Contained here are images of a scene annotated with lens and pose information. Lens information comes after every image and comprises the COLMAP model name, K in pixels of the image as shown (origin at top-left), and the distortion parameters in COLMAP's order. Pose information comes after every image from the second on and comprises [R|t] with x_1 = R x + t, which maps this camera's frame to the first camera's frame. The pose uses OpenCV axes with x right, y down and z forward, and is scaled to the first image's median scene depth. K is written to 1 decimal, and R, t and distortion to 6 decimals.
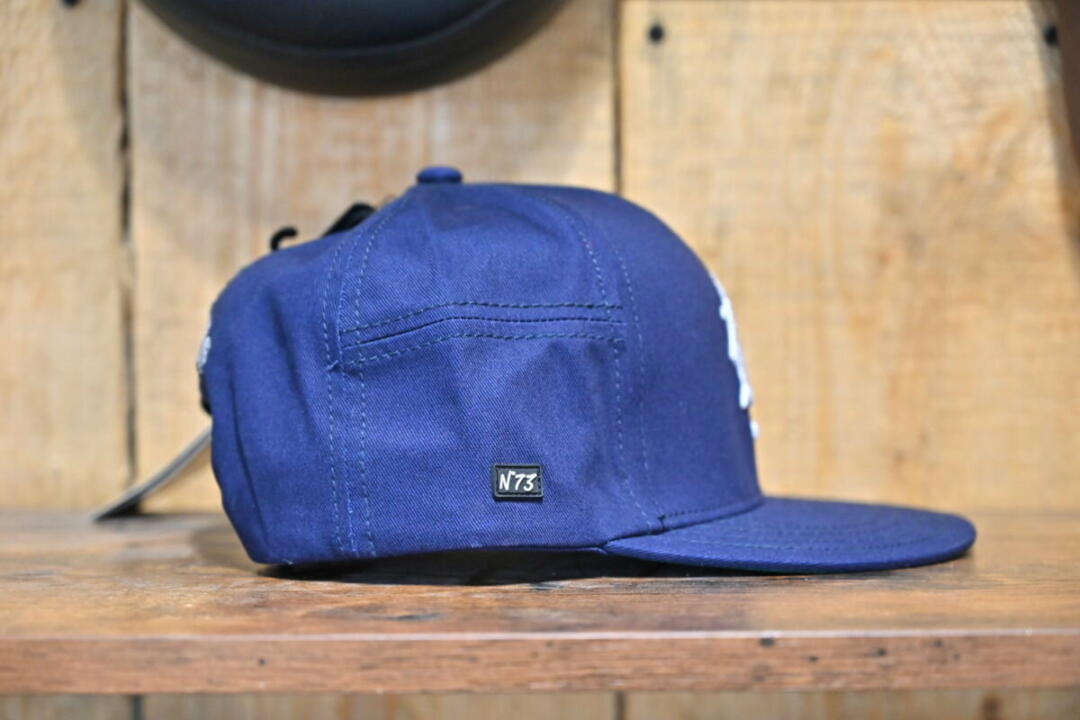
lens RADIAL K [[2159.4, 0, 540.0], [0, 2159.4, 360.0], [0, 0, 1]] dist [-0.031919, -0.162004]
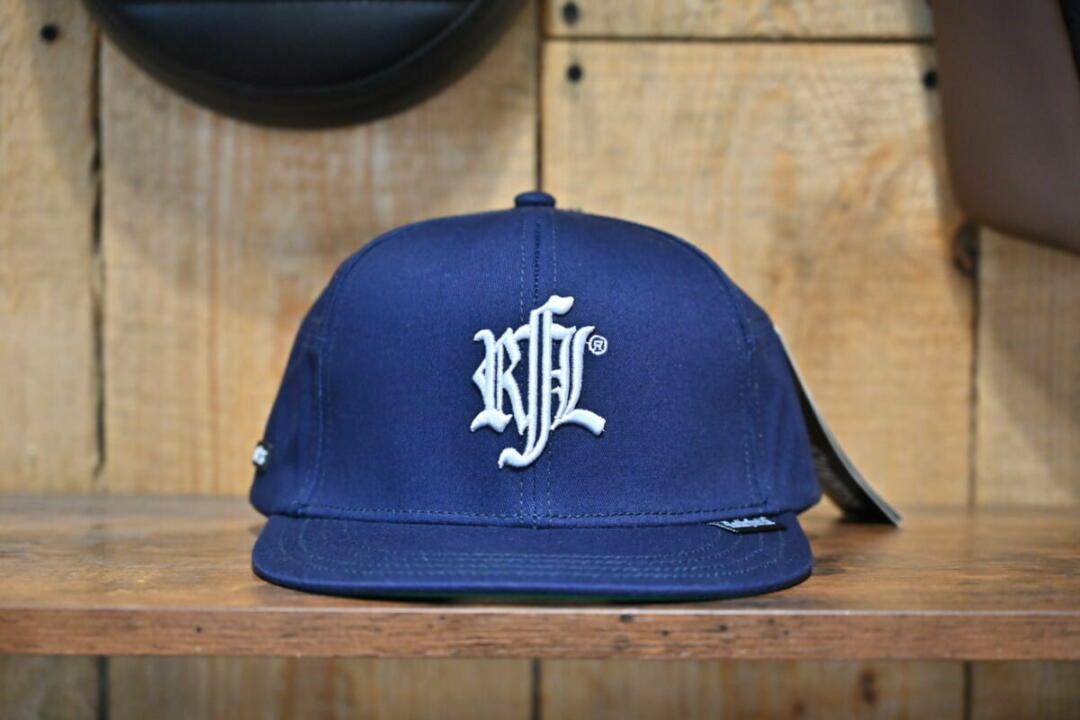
lens RADIAL K [[2159.4, 0, 540.0], [0, 2159.4, 360.0], [0, 0, 1]] dist [-0.031919, -0.162004]
pose [[0.999905, 0.012829, 0.004965, 0.039763], [-0.012879, 0.999866, 0.010067, -0.017369], [-0.004835, -0.010130, 0.999937, -0.142774]]
